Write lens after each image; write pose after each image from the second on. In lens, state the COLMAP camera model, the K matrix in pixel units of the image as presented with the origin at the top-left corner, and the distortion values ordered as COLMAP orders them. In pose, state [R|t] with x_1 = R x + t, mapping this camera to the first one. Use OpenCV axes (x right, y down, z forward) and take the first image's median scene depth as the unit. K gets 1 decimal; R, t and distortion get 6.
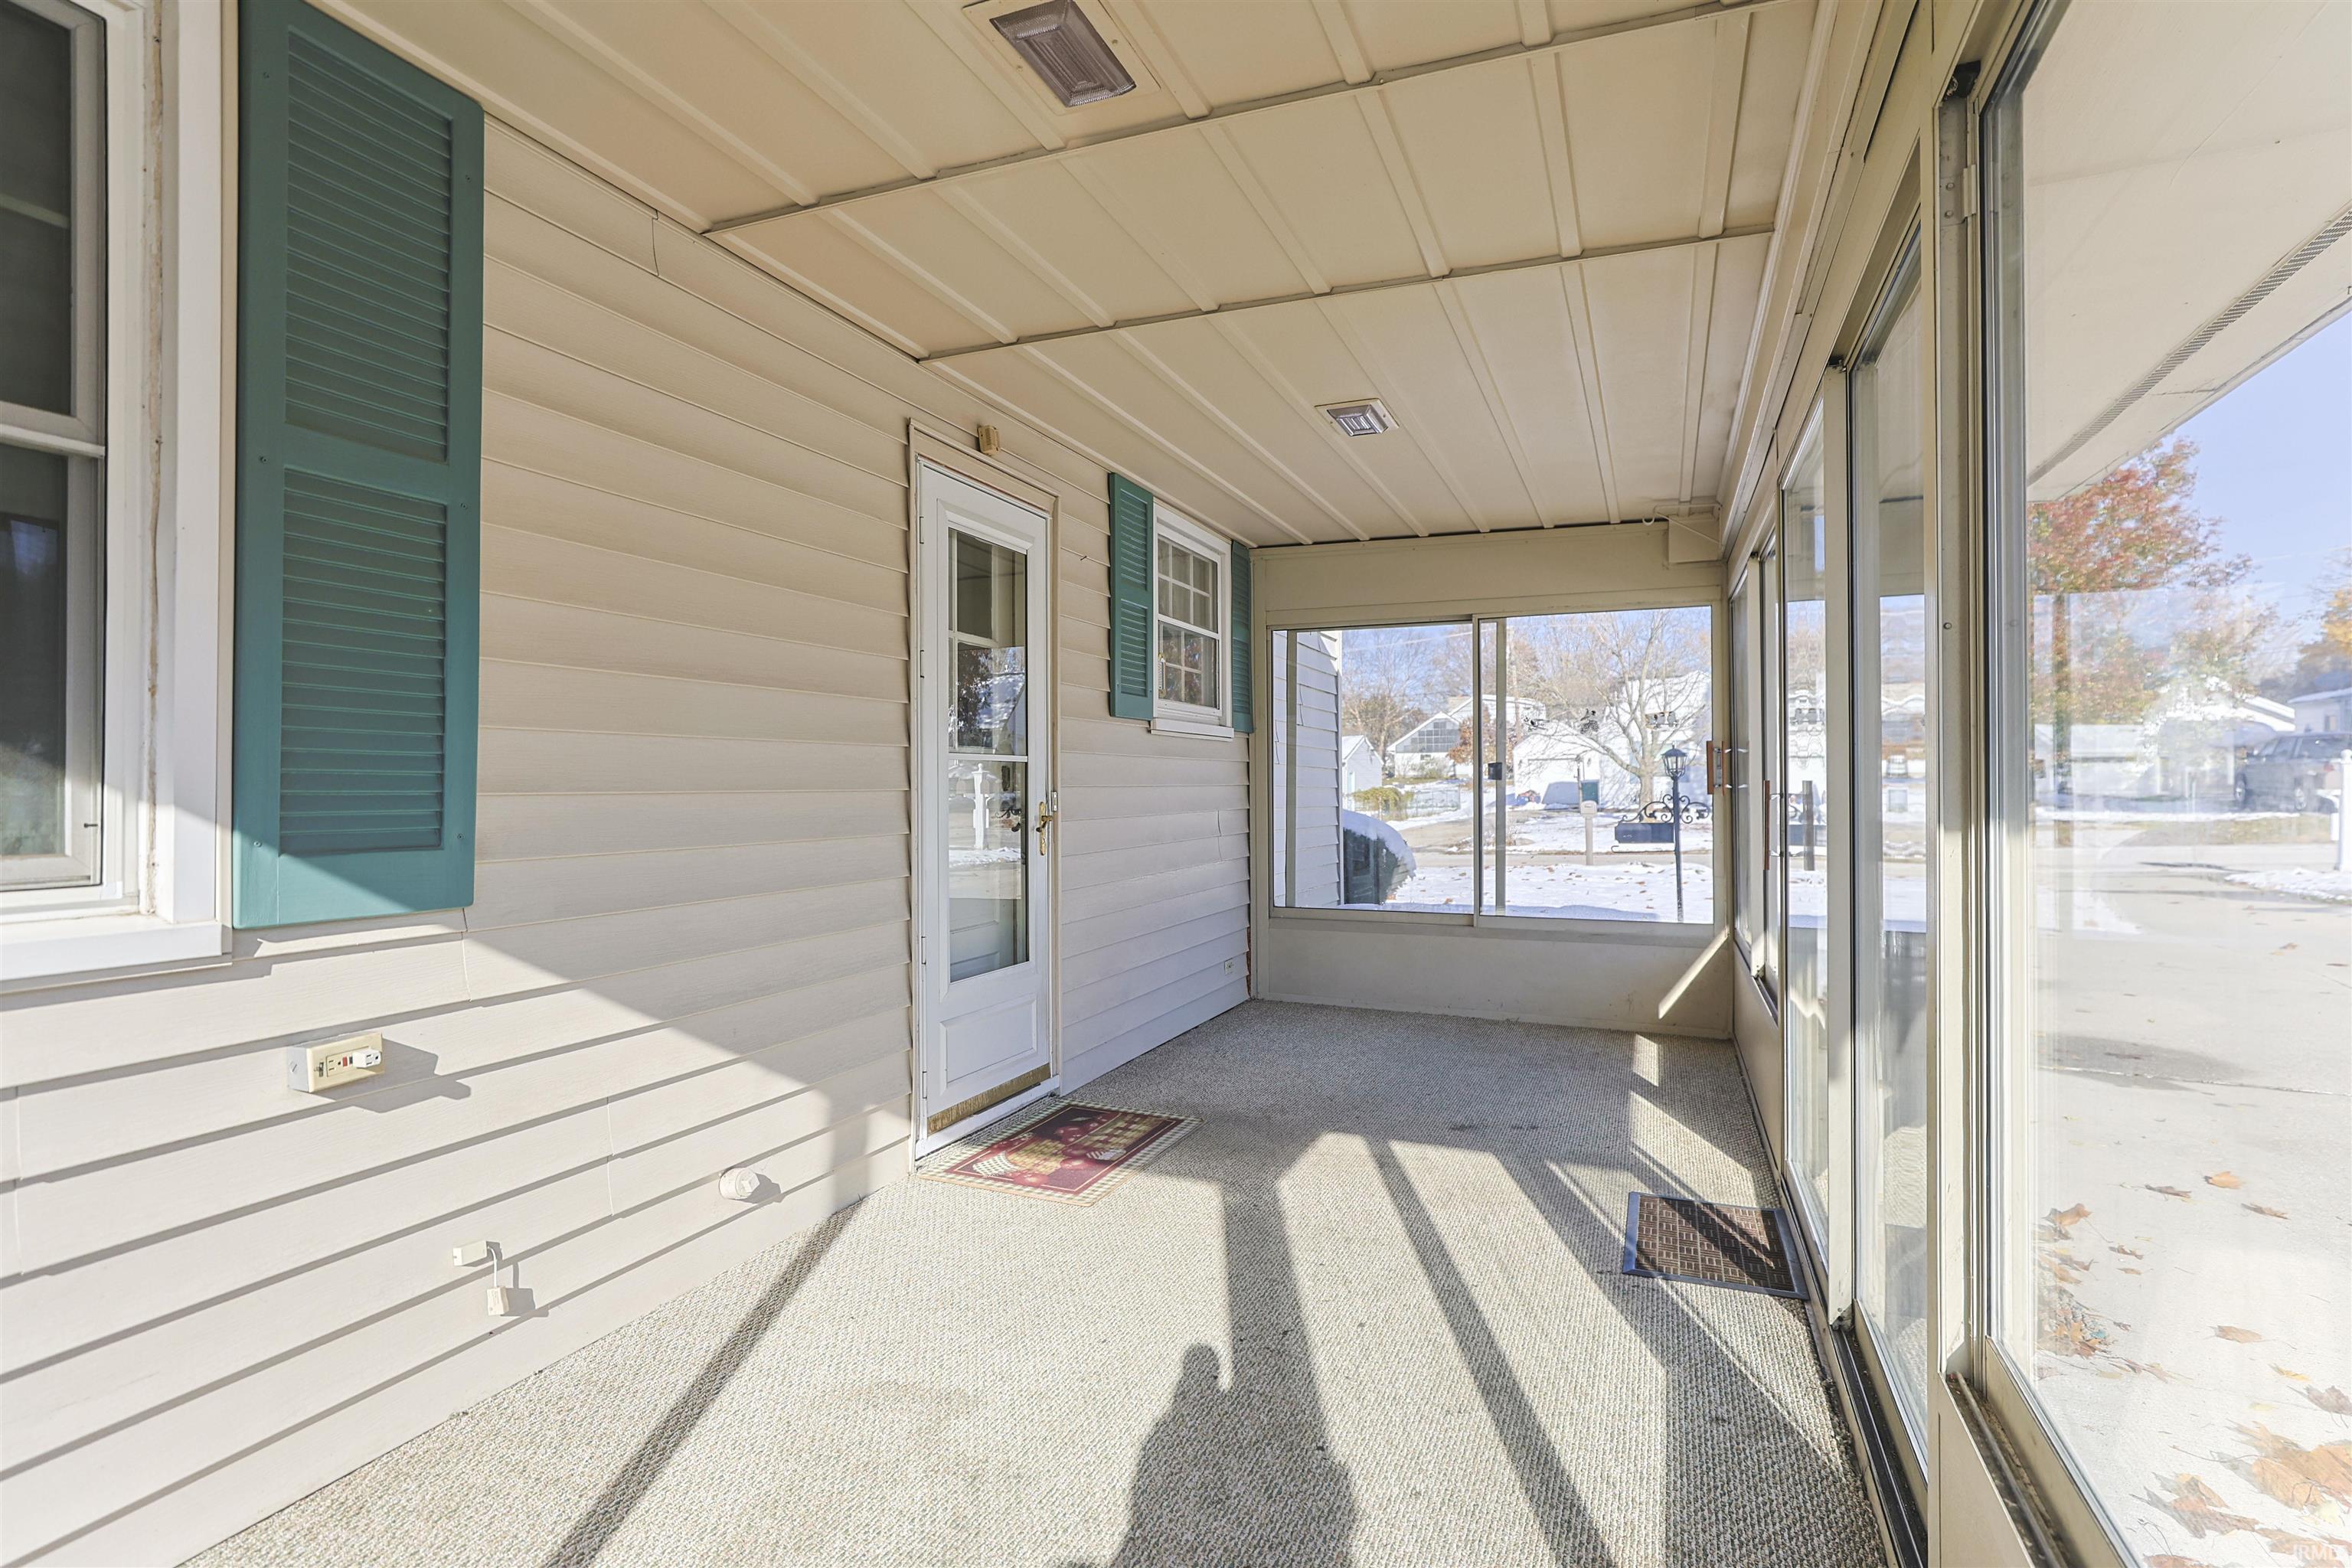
lens RADIAL K [[1152.3, 0, 1180.0], [0, 1152.3, 775.8], [0, 0, 1]] dist [-0.031947, 0.009134]
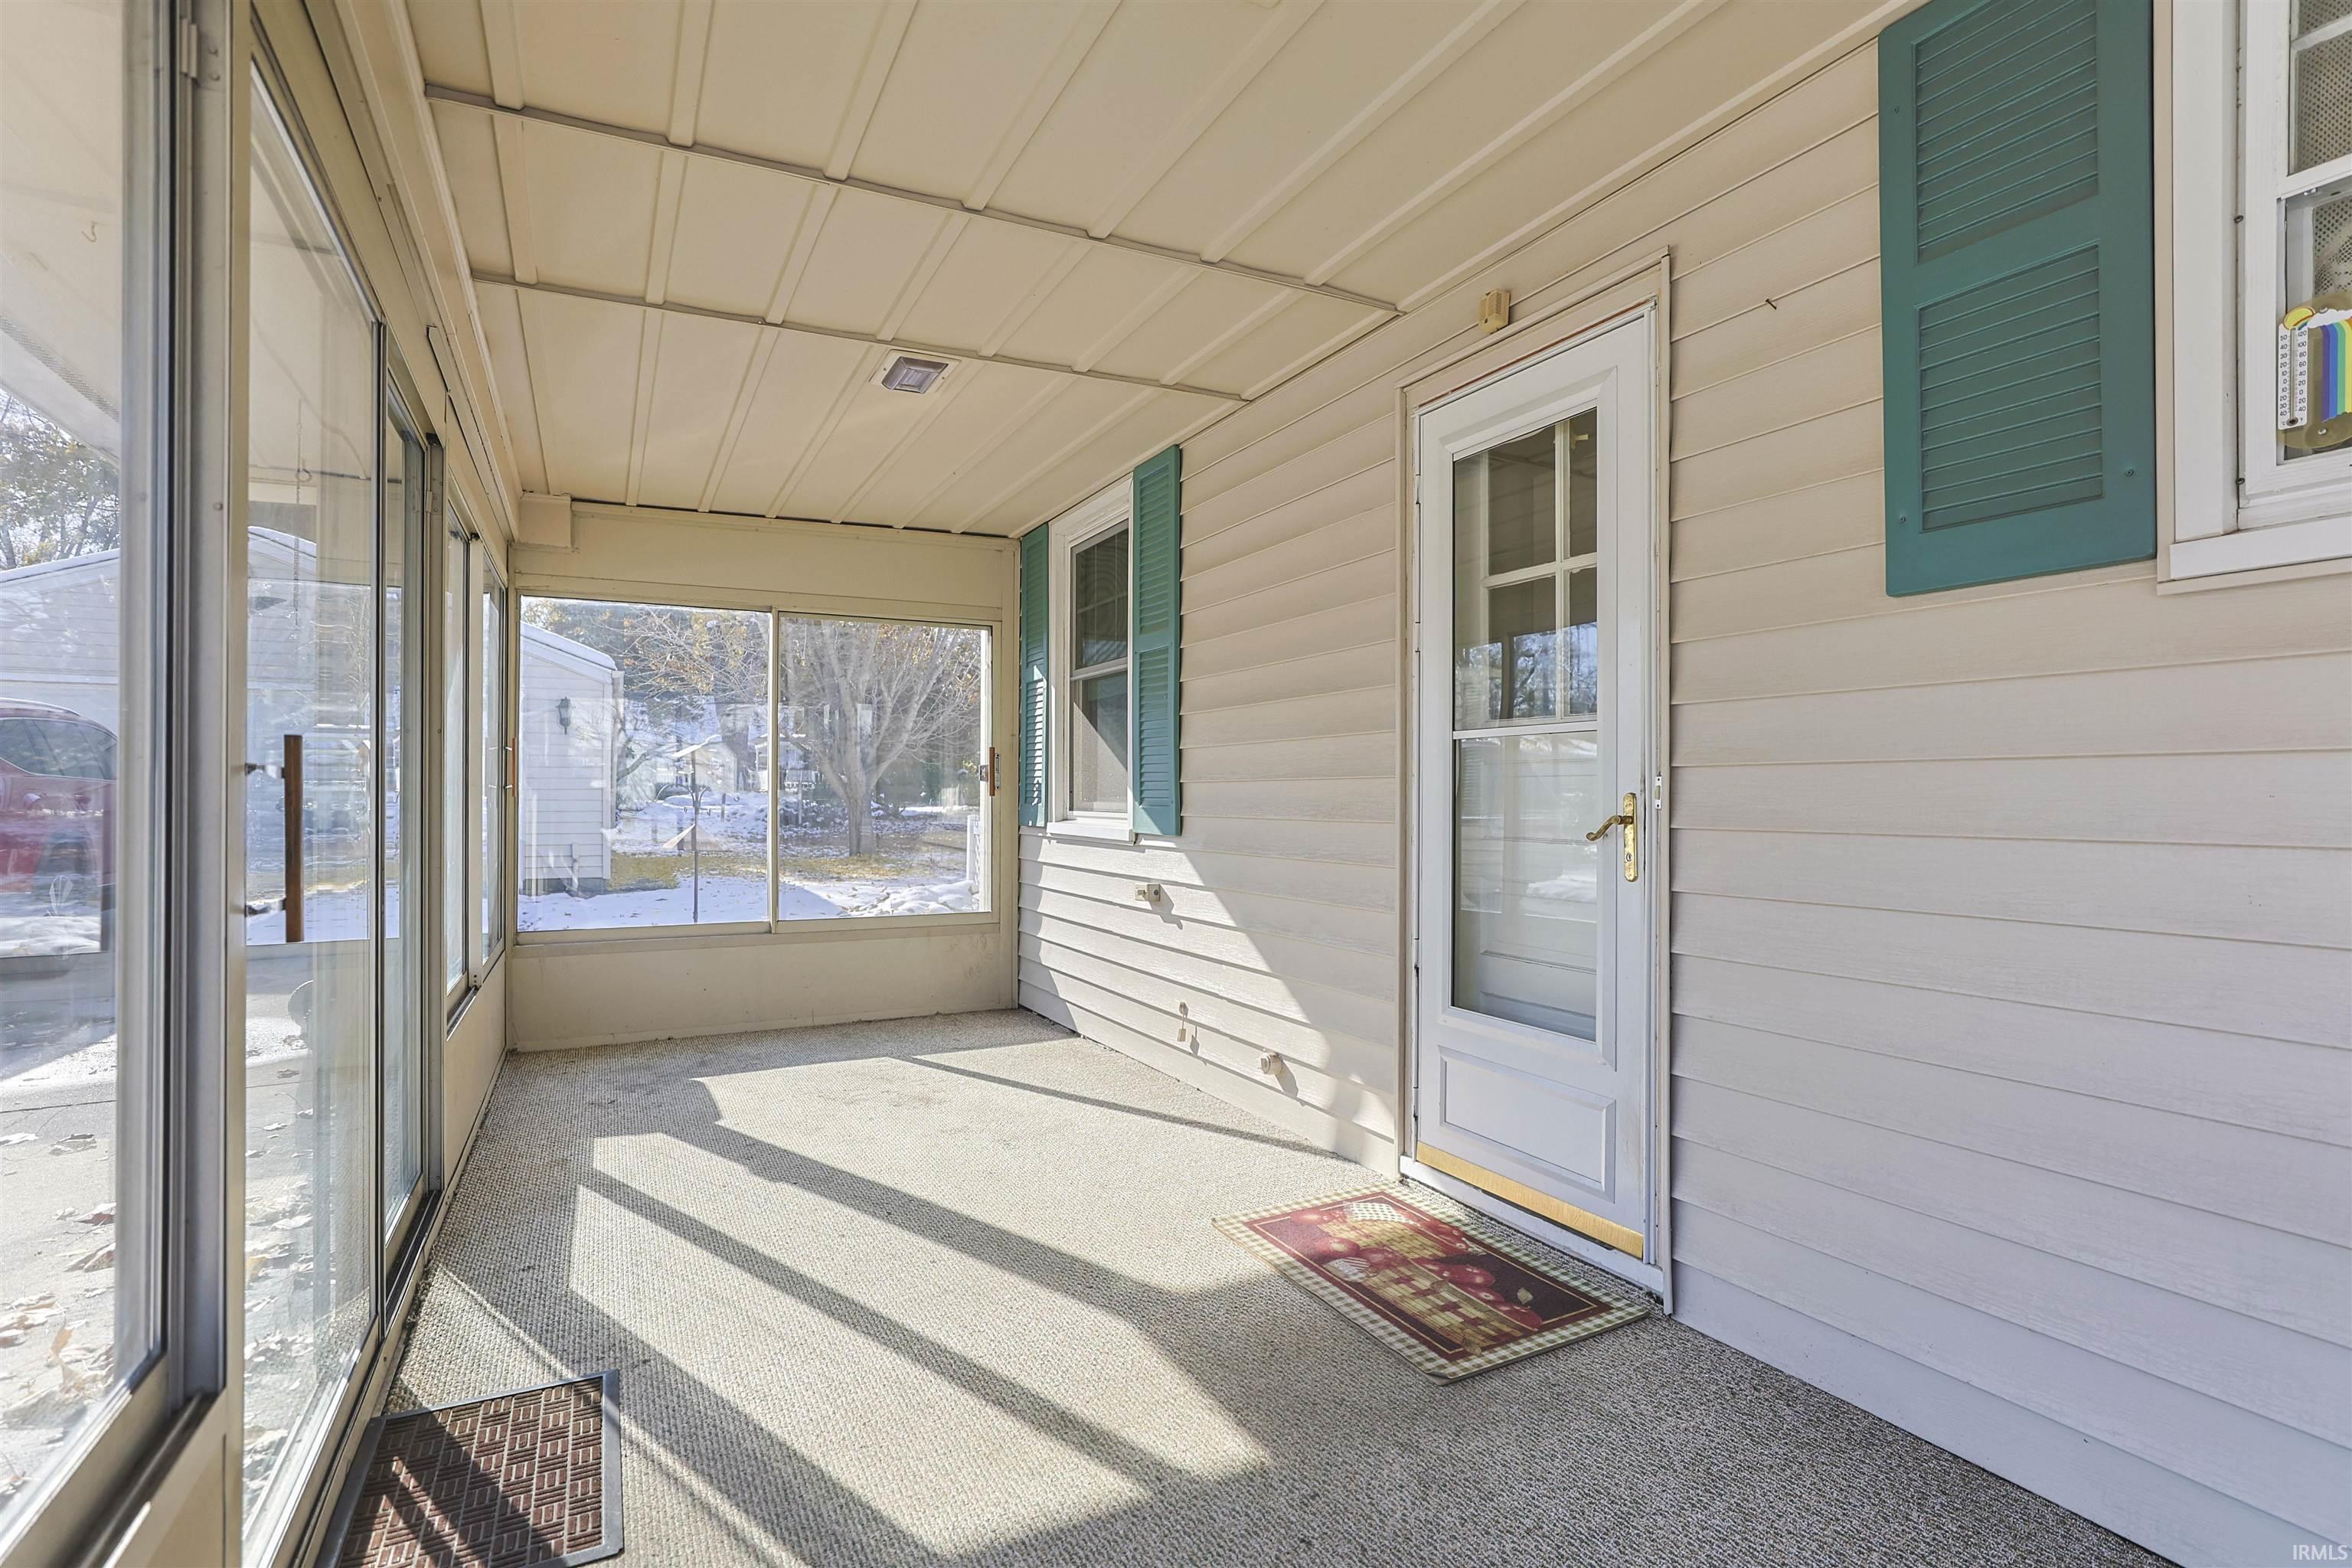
lens RADIAL K [[1152.3, 0, 1174.9], [0, 1152.3, 801.7], [0, 0, 1]] dist [-0.031947, 0.009134]
pose [[-0.652544, 0.004491, -0.757738, 0.595356], [0.003906, 0.999989, 0.002563, 0.029751], [0.757741, -0.001287, -0.652554, 1.469841]]
